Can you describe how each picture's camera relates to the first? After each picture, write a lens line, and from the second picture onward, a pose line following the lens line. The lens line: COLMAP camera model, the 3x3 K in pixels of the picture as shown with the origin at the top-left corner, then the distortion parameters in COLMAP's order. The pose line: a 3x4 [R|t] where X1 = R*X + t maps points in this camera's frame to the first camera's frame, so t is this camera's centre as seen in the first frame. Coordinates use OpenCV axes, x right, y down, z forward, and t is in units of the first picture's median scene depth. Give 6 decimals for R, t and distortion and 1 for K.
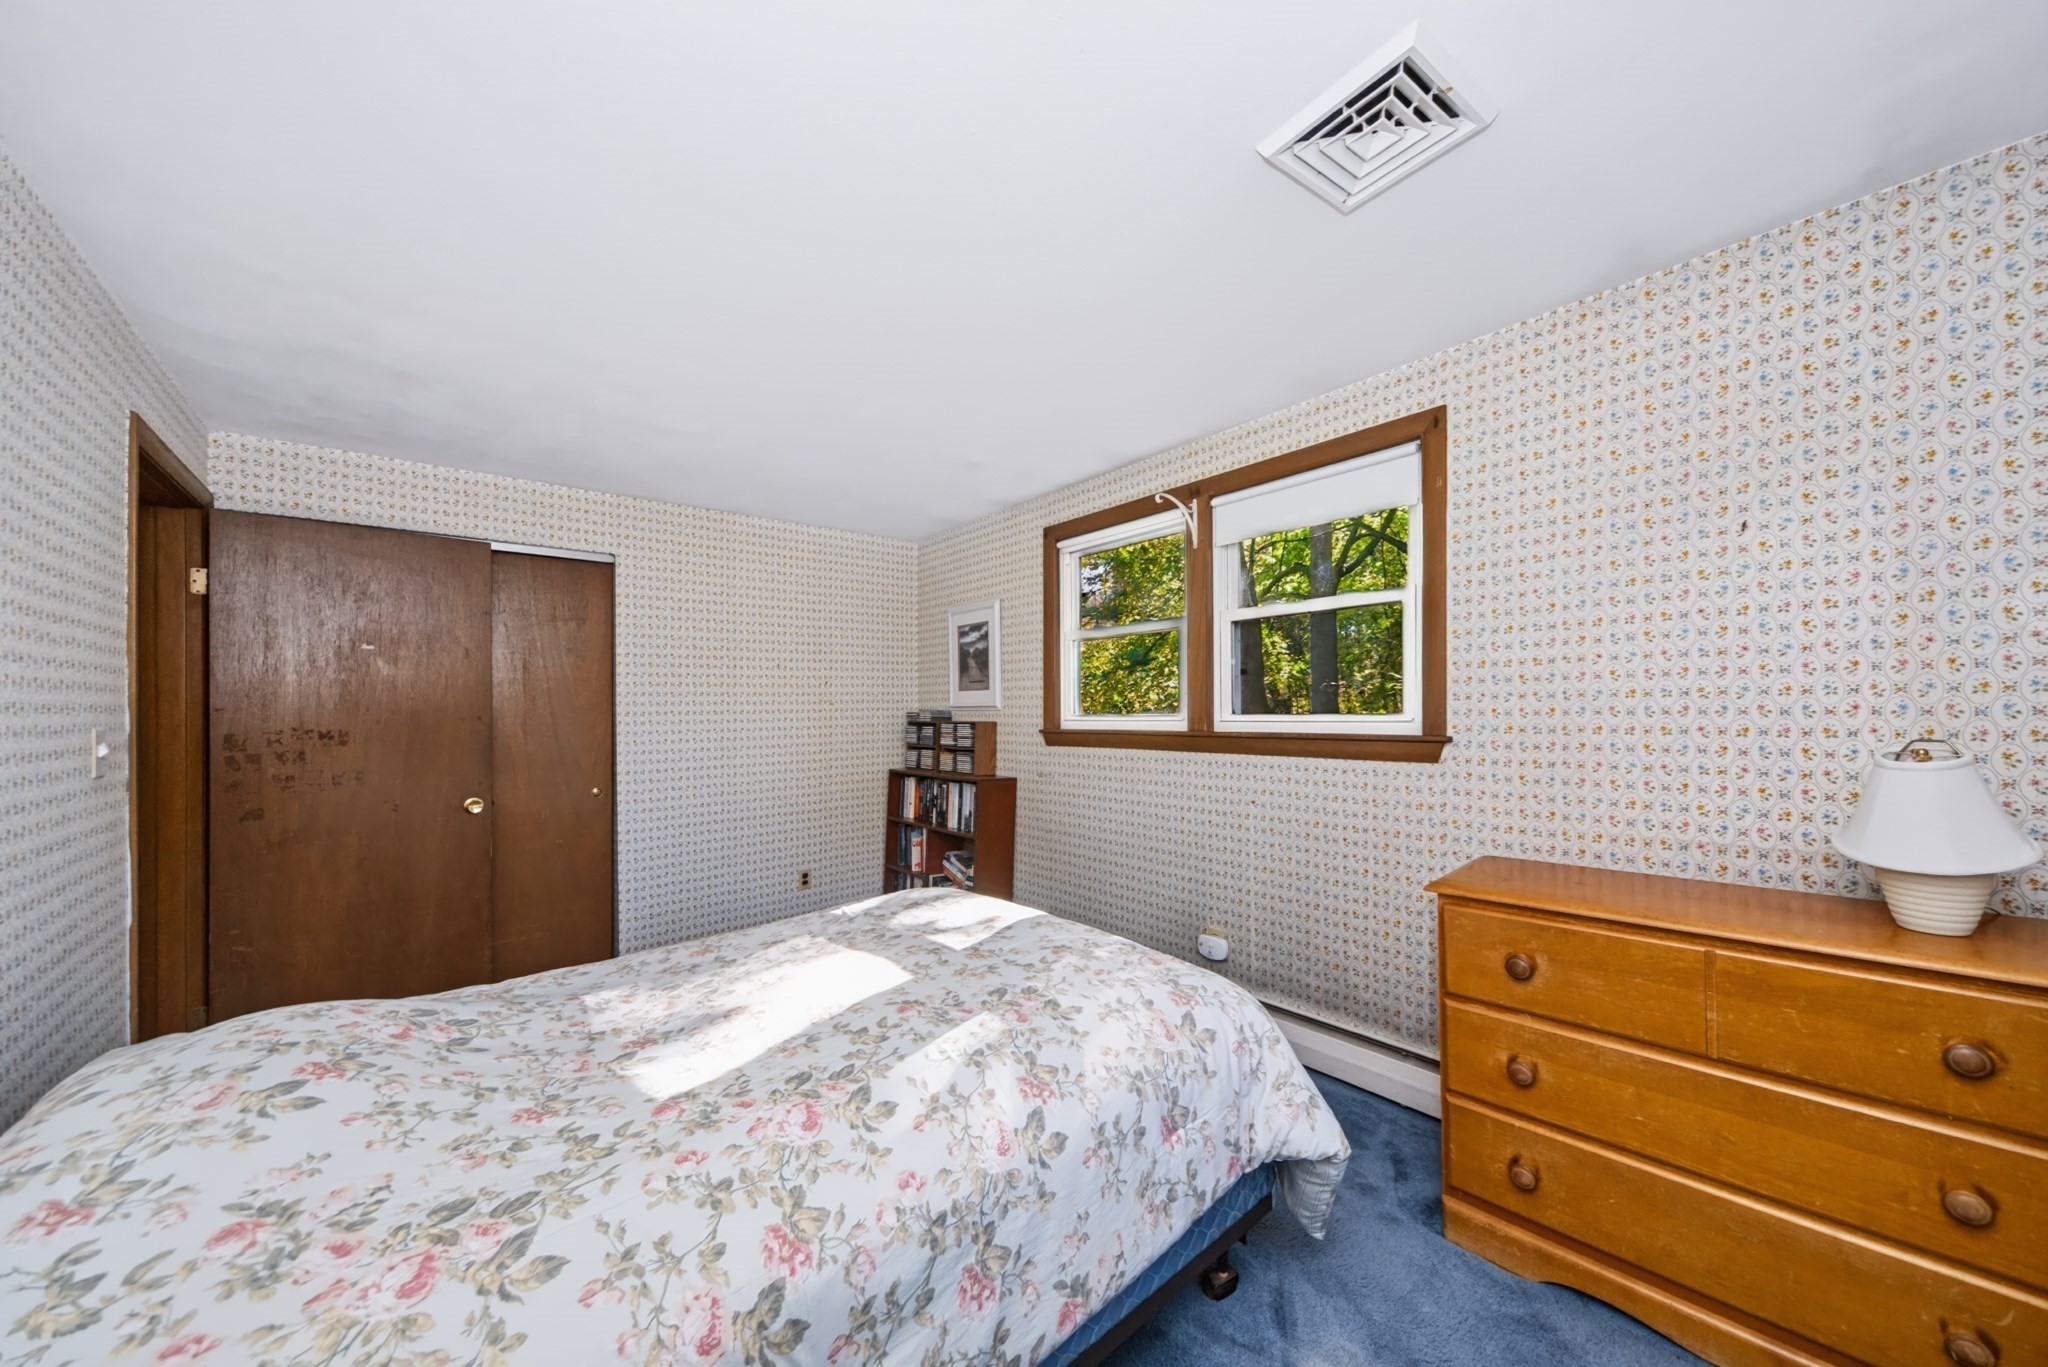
lens RADIAL K [[716.8, 0, 1018.8], [0, 716.8, 696.9], [0, 0, 1]] dist [0.007126, -0.000005]
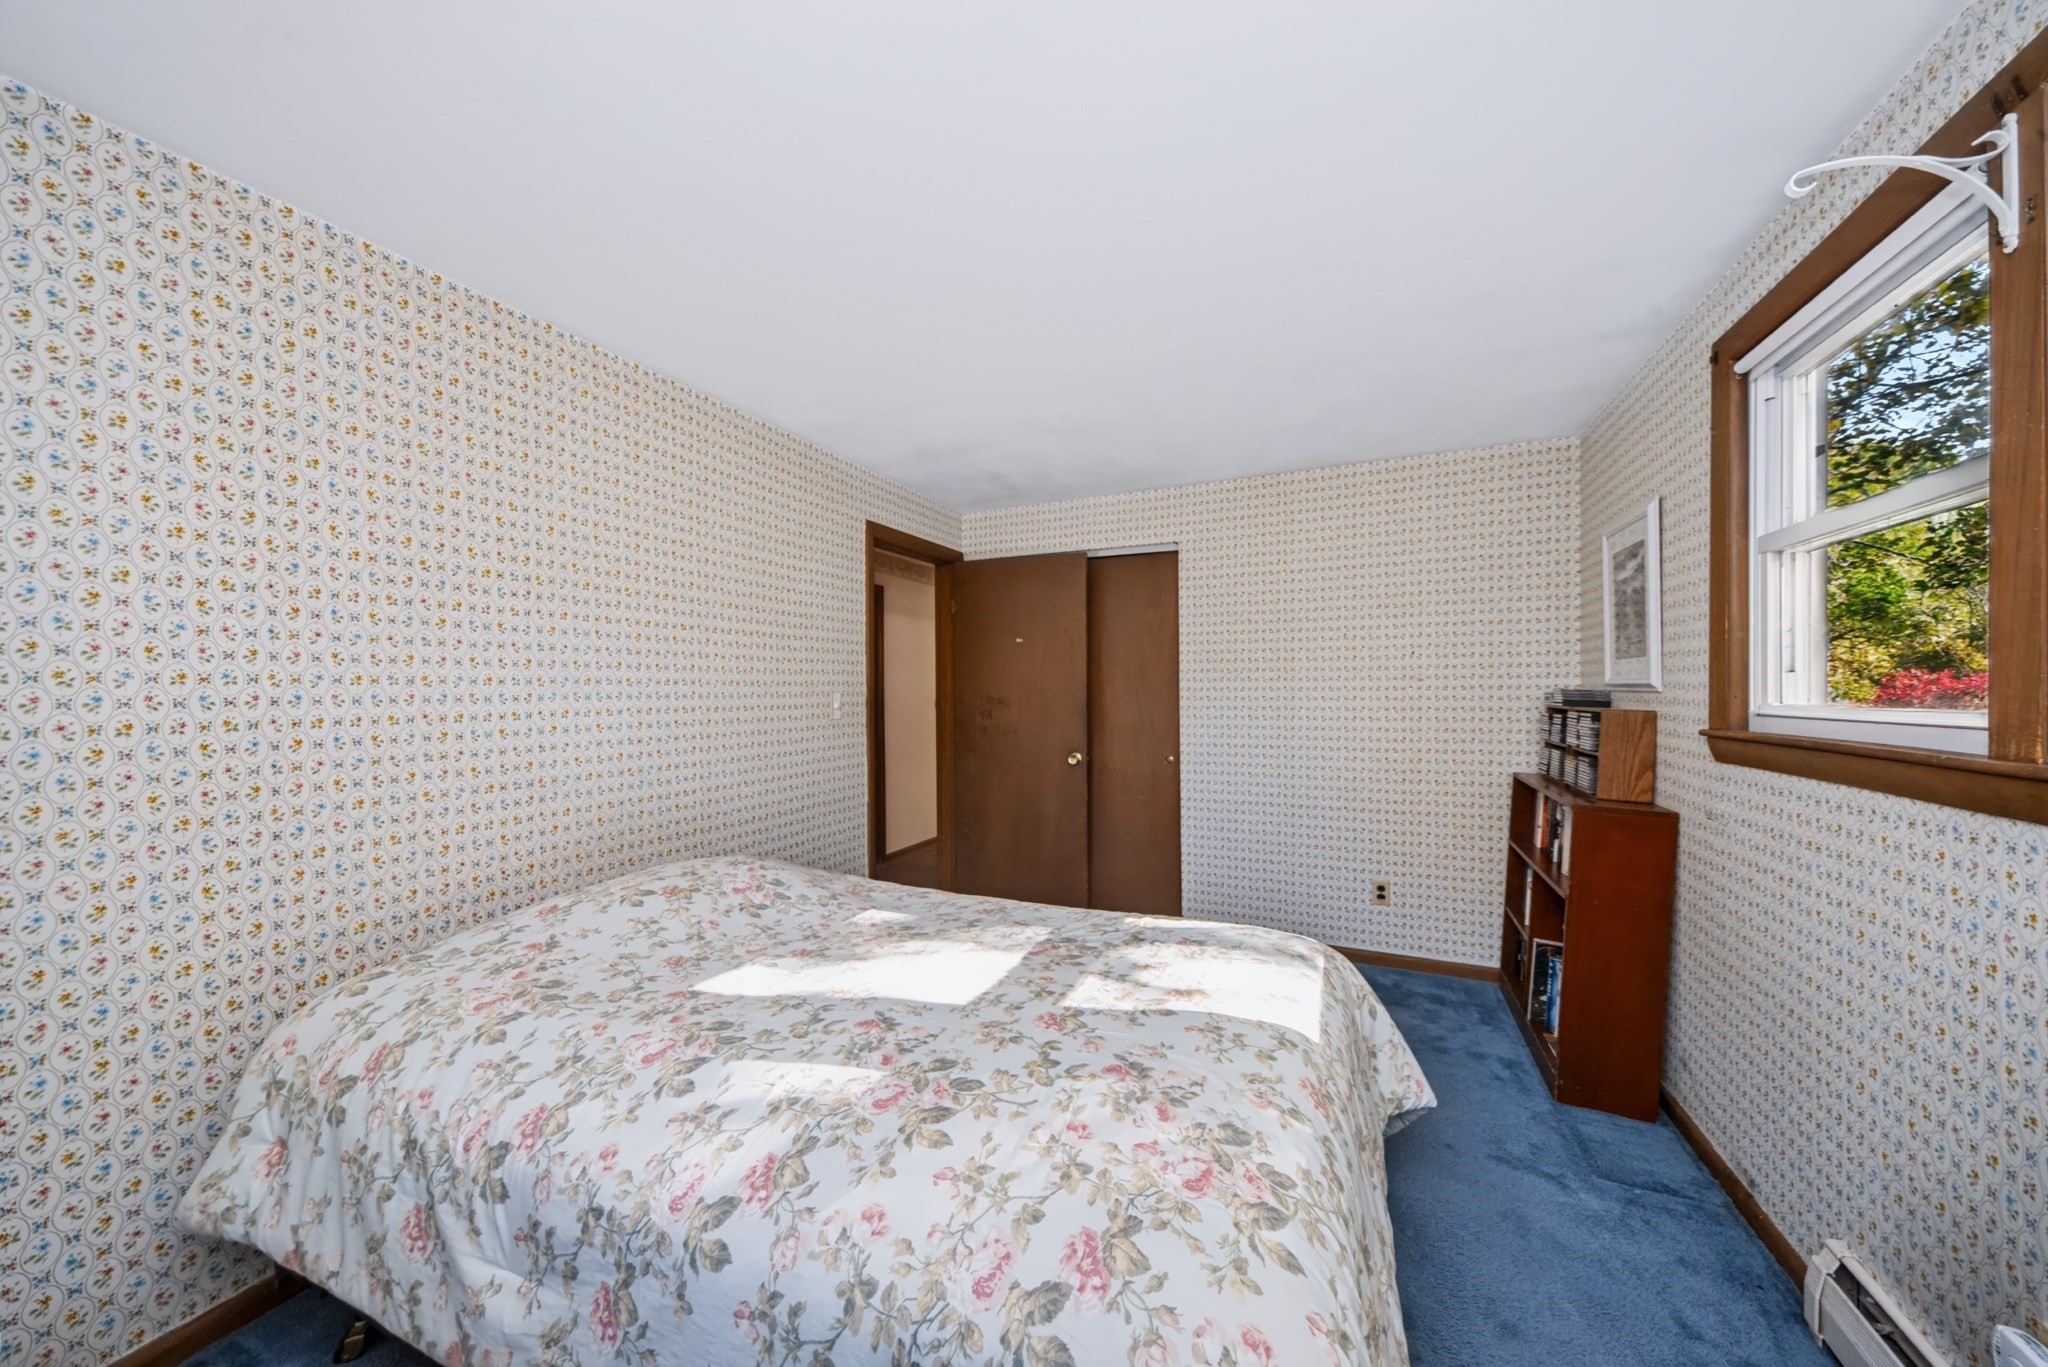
lens RADIAL K [[699.7, 0, 1024.0], [0, 699.7, 683.5], [0, 0, 1]] dist [0.004618, -0.000073]
pose [[0.422073, 0.006157, -0.906541, 0.625253], [0.010848, 0.999871, 0.011841, -0.000449], [0.906497, -0.014832, 0.421952, 0.707764]]
